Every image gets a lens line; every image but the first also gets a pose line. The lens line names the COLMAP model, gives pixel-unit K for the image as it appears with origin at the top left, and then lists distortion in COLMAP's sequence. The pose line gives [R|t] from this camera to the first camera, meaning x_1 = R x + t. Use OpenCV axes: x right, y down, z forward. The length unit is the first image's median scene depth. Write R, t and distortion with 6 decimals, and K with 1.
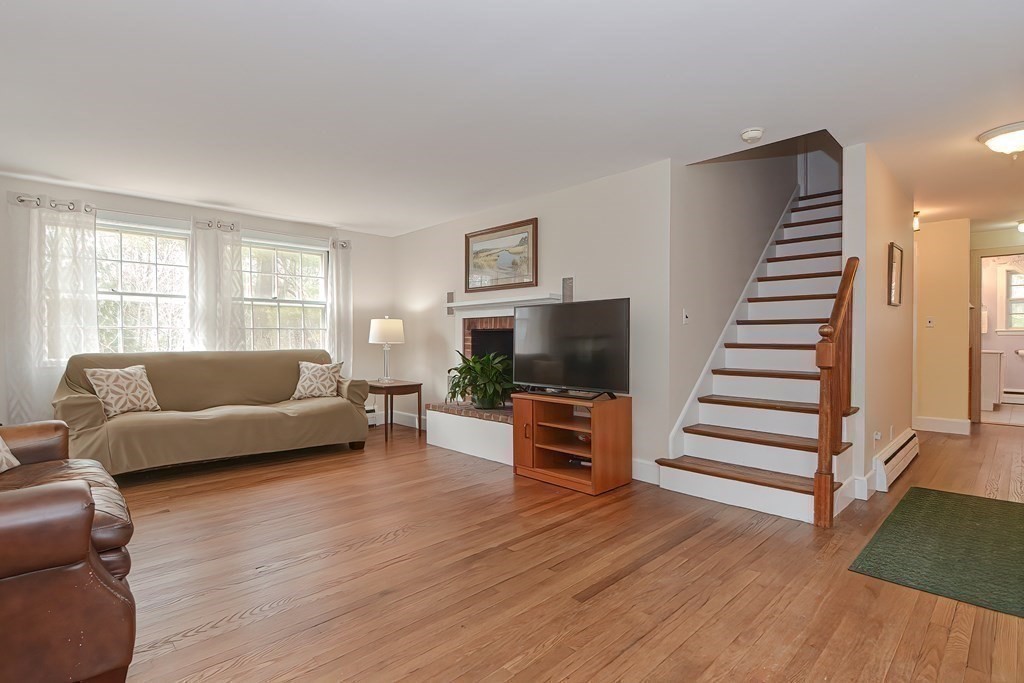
lens RADIAL K [[511.0, 0, 508.4], [0, 511.0, 344.1], [0, 0, 1]] dist [0.012763, -0.010017]
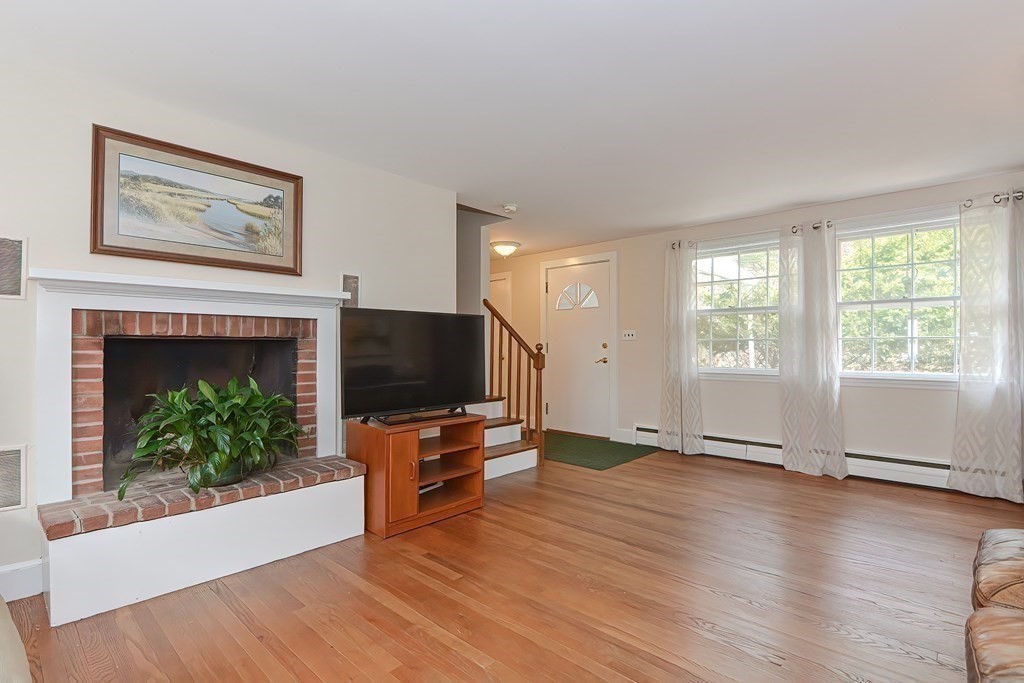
lens RADIAL K [[511.0, 0, 512.0], [0, 511.0, 339.1], [0, 0, 1]] dist [0.012763, -0.010017]
pose [[-0.081466, 0.014004, 0.996578, -0.346288], [0.008858, 0.999872, -0.013326, -0.009634], [-0.996637, 0.007742, -0.081580, 0.413149]]
